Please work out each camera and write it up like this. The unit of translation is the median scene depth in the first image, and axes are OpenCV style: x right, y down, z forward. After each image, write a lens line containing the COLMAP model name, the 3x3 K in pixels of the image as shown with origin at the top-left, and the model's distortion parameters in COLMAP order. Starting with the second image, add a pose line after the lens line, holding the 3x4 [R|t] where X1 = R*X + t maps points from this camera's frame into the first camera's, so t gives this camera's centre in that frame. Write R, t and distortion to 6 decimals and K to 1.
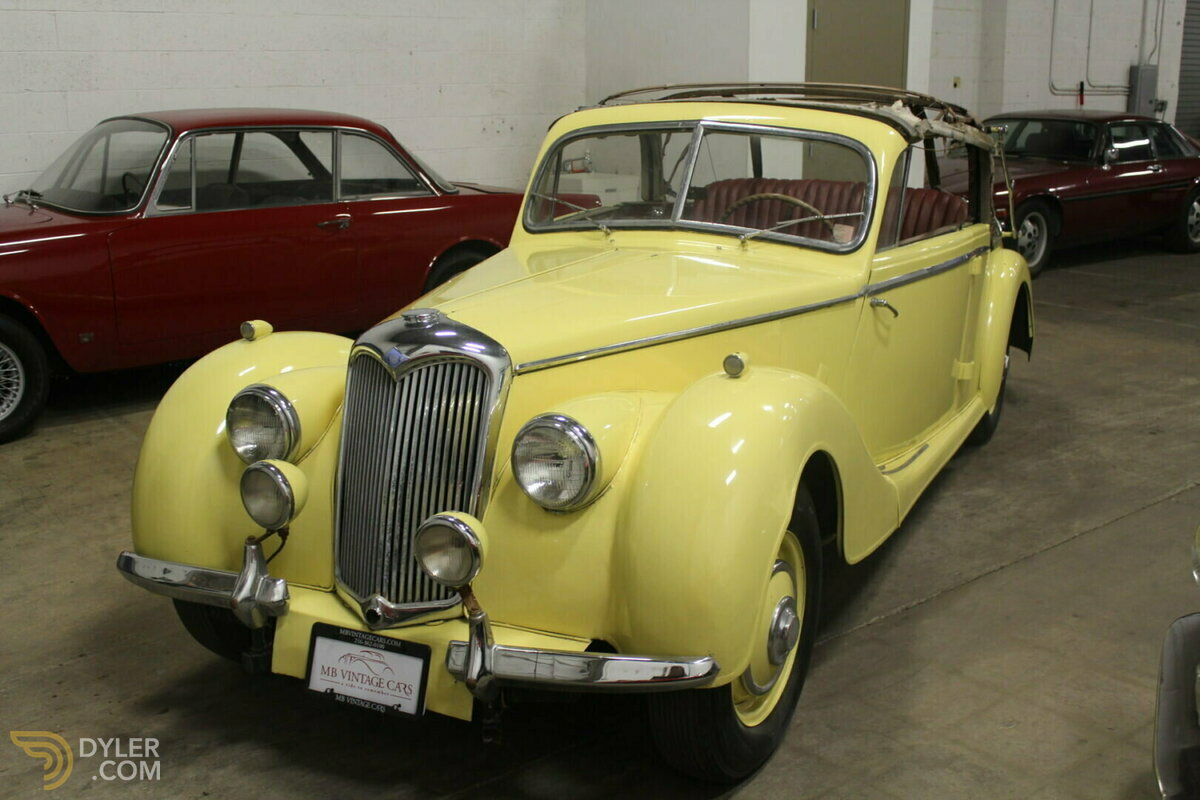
lens RADIAL K [[1287.6, 0, 600.0], [0, 1287.6, 400.0], [0, 0, 1]] dist [-0.119341, 0.153052]
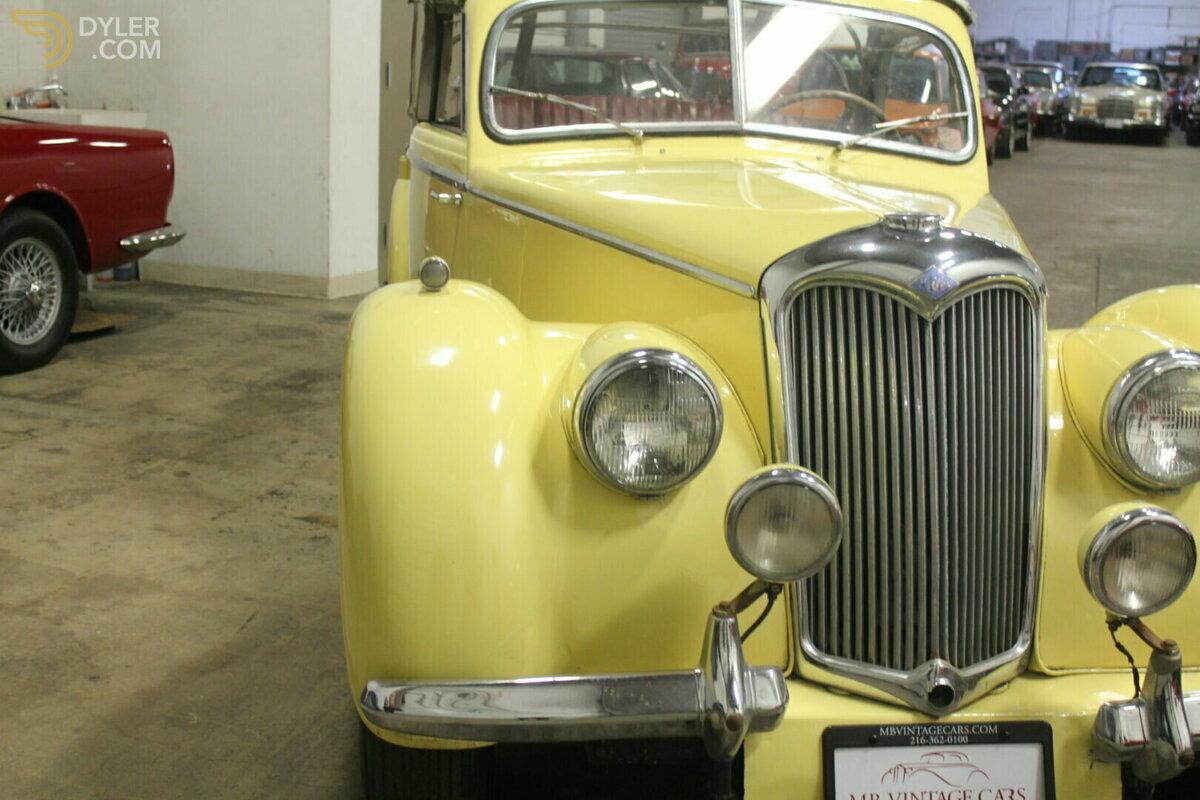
lens RADIAL K [[1545.3, 0, 600.0], [0, 1545.3, 400.0], [0, 0, 1]] dist [-0.060786, 0.072315]
pose [[0.849519, -0.080425, 0.521391, -0.540150], [0.087689, 0.996090, 0.010773, 0.001226], [-0.520219, 0.036568, 0.853250, 0.335892]]
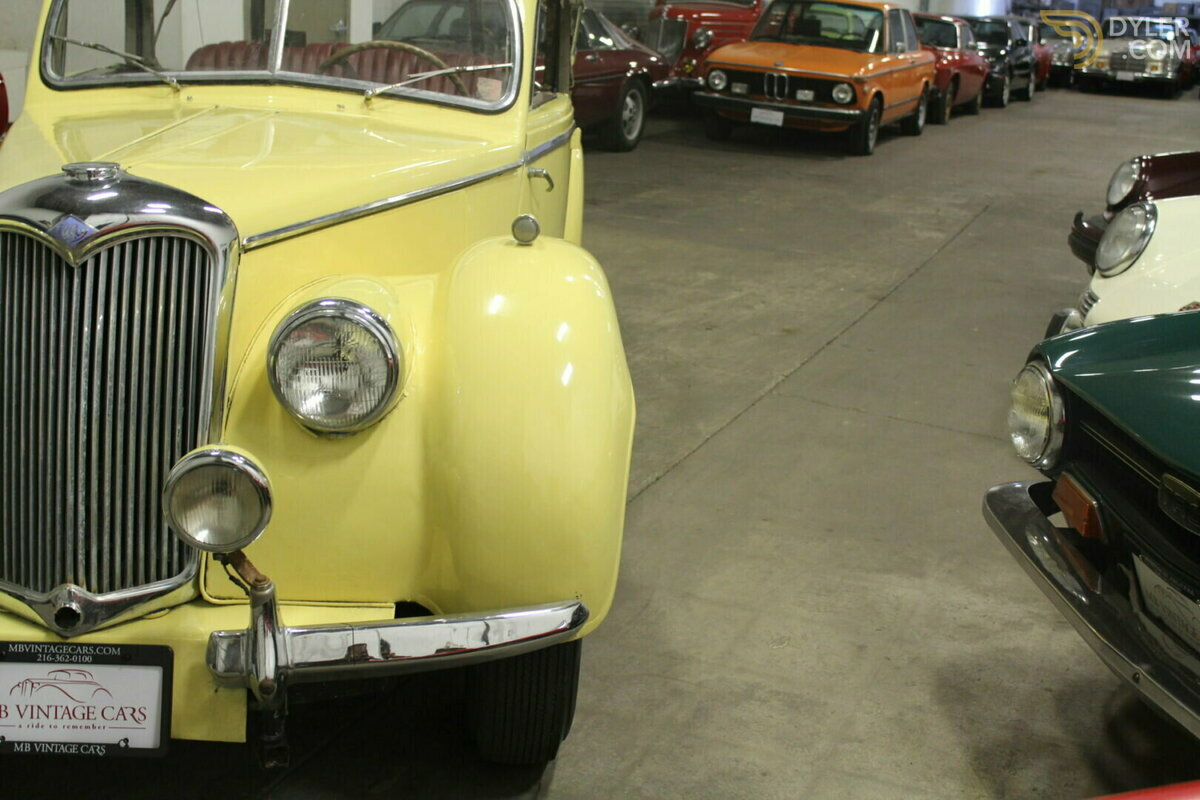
lens RADIAL K [[1457.2, 0, 600.0], [0, 1457.2, 400.0], [0, 0, 1]] dist [-0.096105, 0.166199]
pose [[0.882467, -0.079115, 0.463673, -0.209757], [0.060257, 0.996646, 0.055374, 0.022969], [-0.466498, -0.020926, 0.884274, 0.153824]]
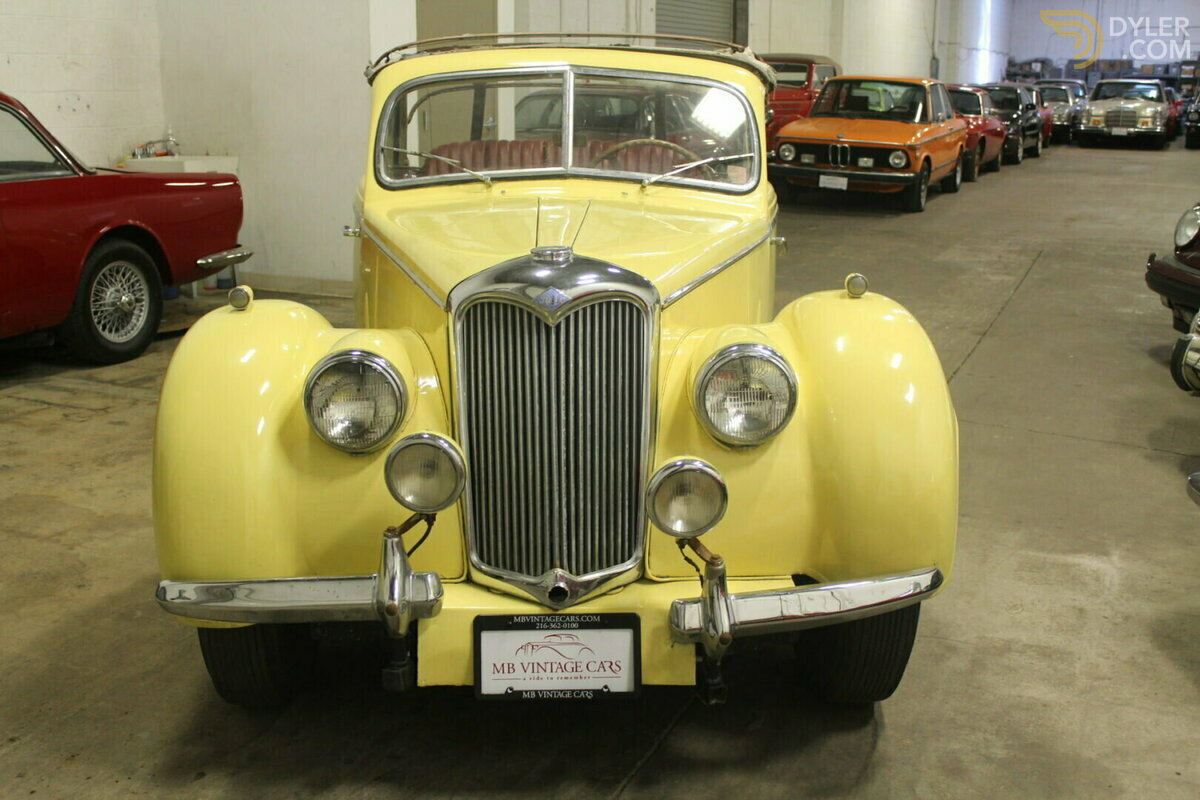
lens RADIAL K [[1308.2, 0, 593.0], [0, 1308.2, 400.9], [0, 0, 1]] dist [-0.121050, 0.149912]
pose [[0.894218, -0.101216, 0.436039, -0.410761], [0.101654, 0.994568, 0.022397, 0.014709], [-0.435937, 0.024297, 0.899649, 0.137199]]
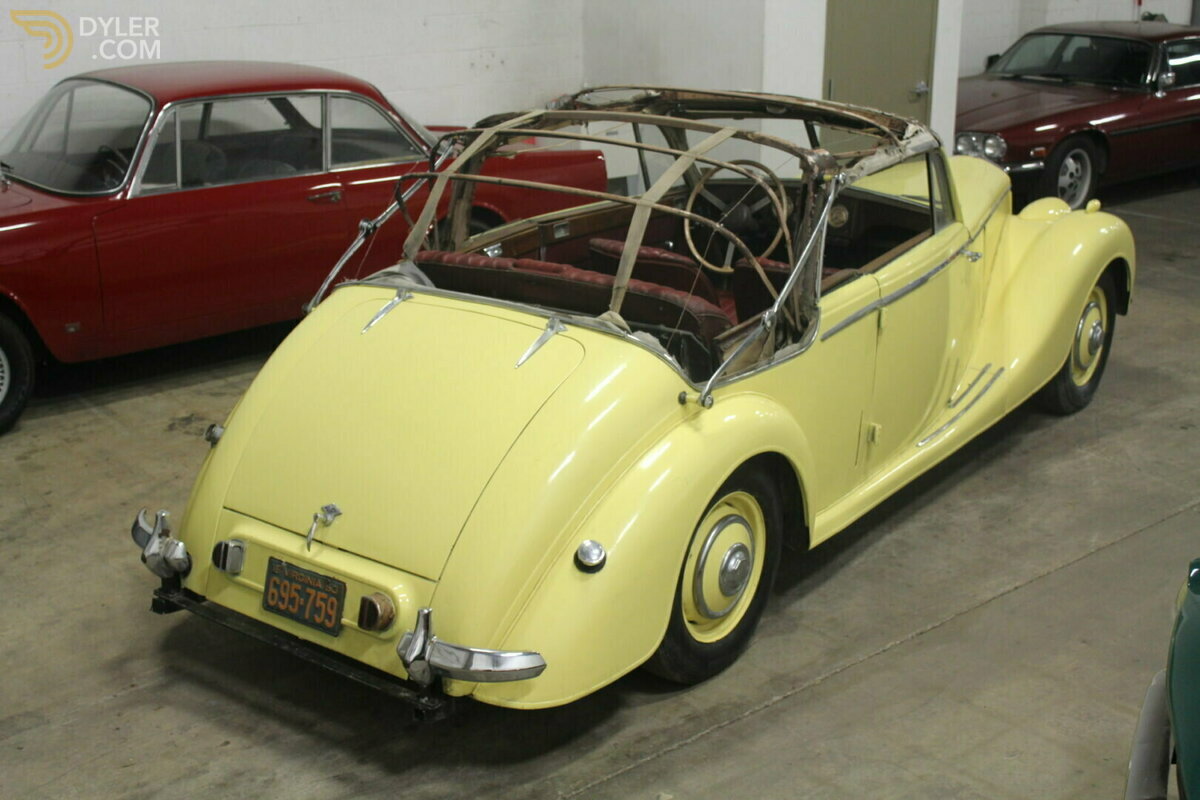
lens RADIAL K [[1528.0, 0, 596.4], [0, 1528.0, 398.7], [0, 0, 1]] dist [-0.041248, 0.000117]
pose [[0.999877, 0.001072, 0.015621, -0.047310], [-0.002133, 0.997678, 0.068080, -0.119512], [-0.015512, -0.068105, 0.997558, -0.238447]]
